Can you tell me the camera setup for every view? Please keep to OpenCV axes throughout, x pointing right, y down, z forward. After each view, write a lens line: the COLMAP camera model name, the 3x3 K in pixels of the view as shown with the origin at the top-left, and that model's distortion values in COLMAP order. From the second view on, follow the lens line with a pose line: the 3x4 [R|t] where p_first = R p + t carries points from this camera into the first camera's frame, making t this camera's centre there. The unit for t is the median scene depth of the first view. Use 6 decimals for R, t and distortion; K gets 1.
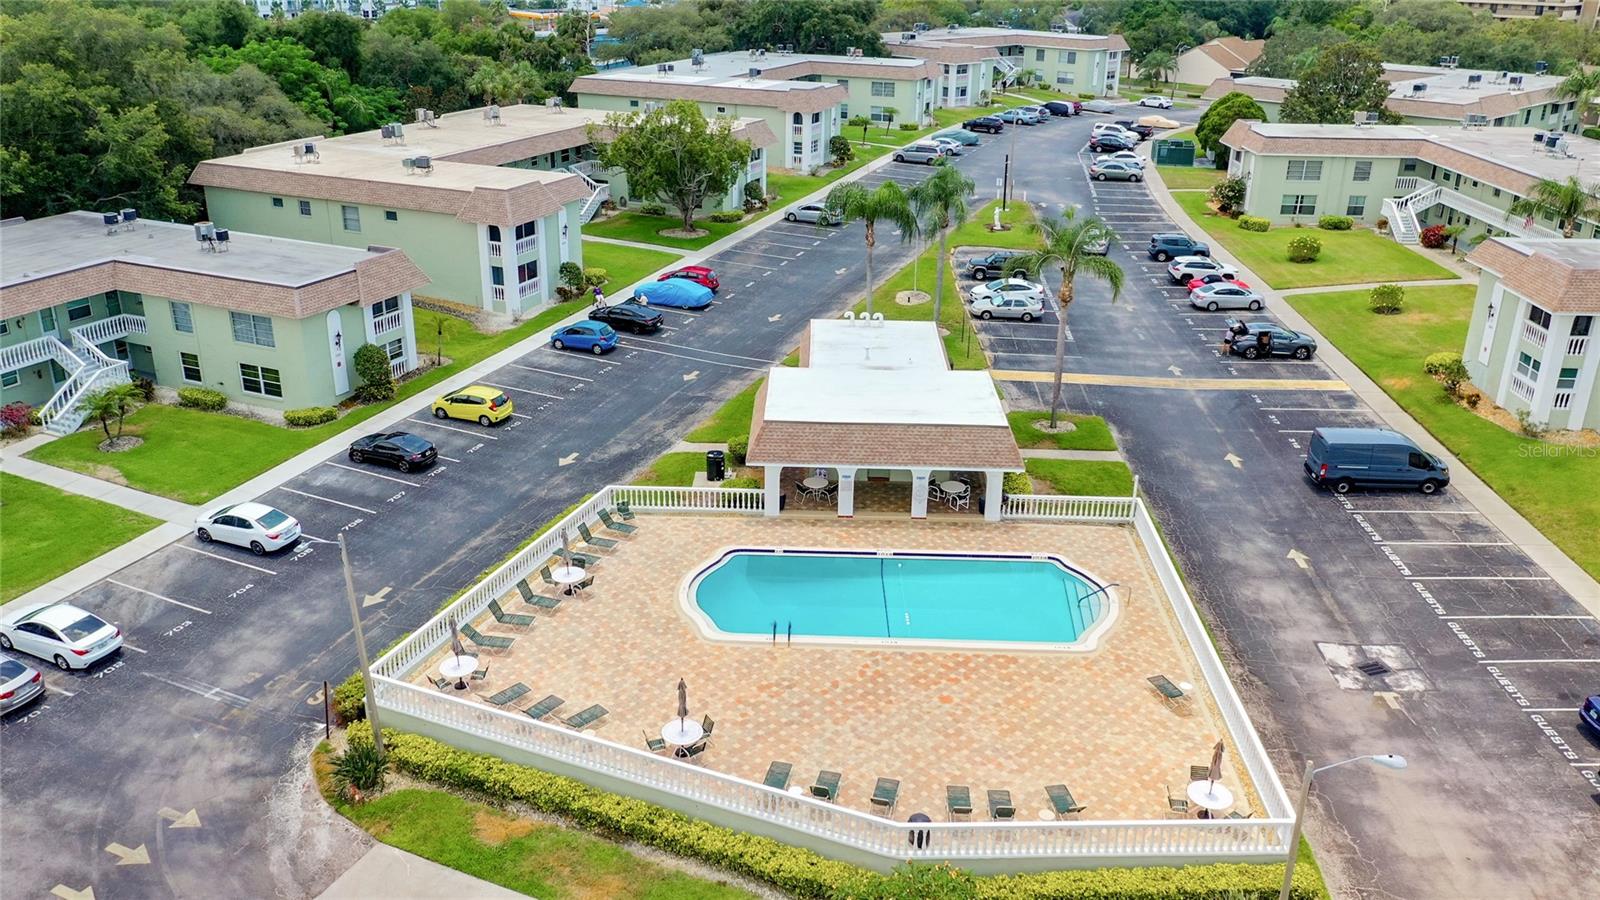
lens RADIAL K [[1239.9, 0, 800.0], [0, 1239.9, 450.0], [0, 0, 1]] dist [0.011779, 0.003778]
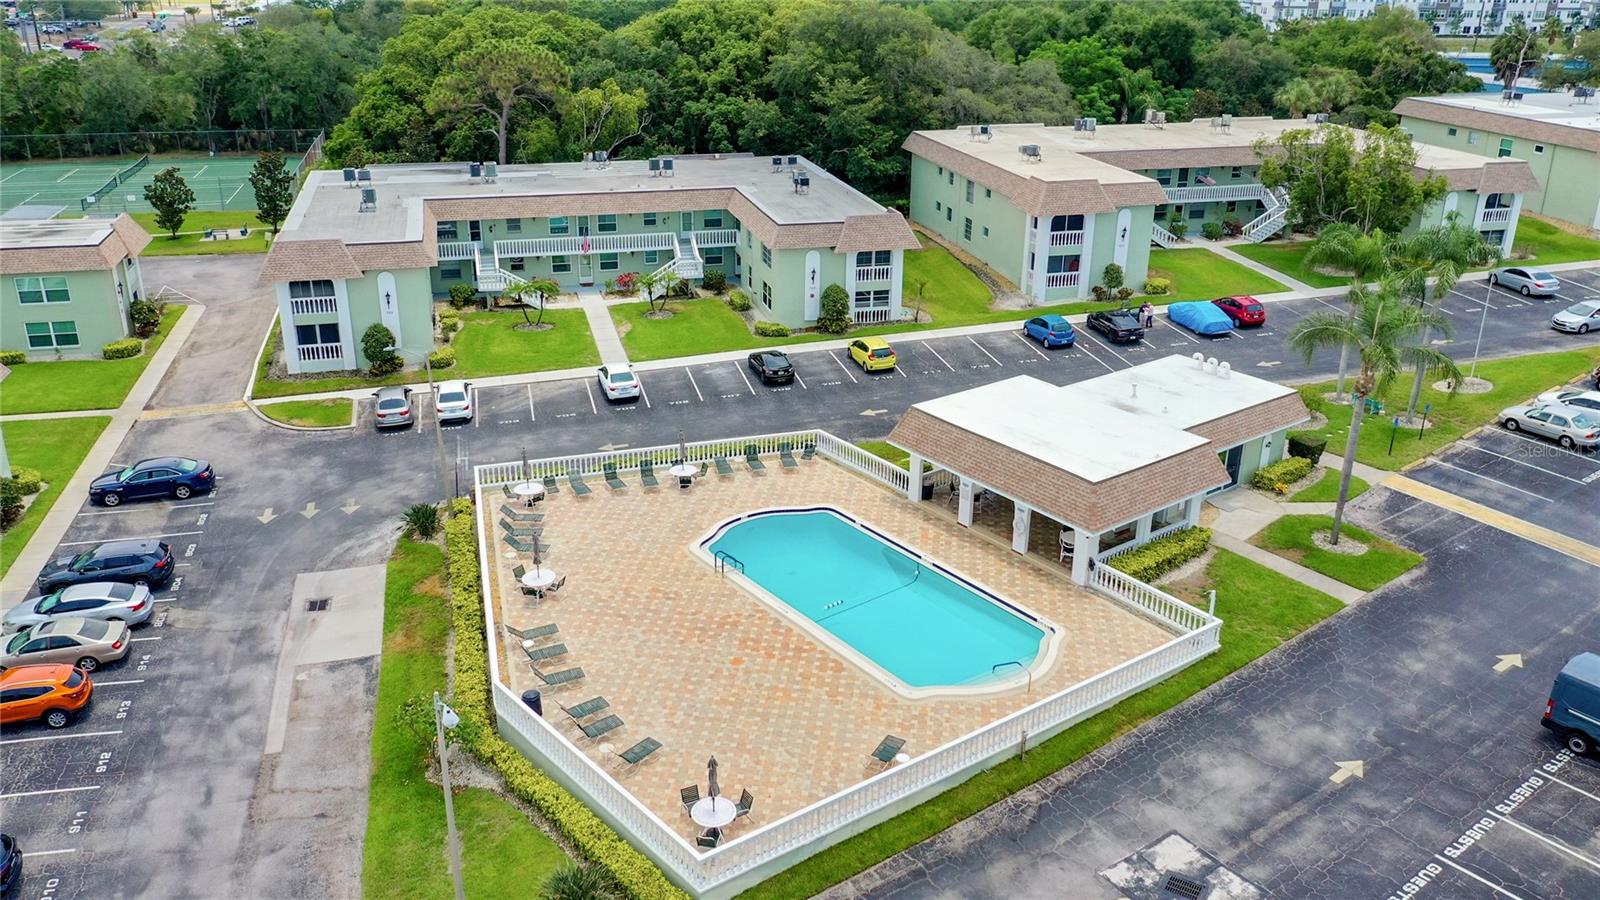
lens RADIAL K [[1239.9, 0, 800.0], [0, 1239.9, 450.0], [0, 0, 1]] dist [0.011779, 0.003778]
pose [[0.635286, 0.288735, -0.716270, 0.523098], [-0.295513, 0.947778, 0.119957, -0.067463], [0.713501, 0.135460, 0.687435, 0.181267]]
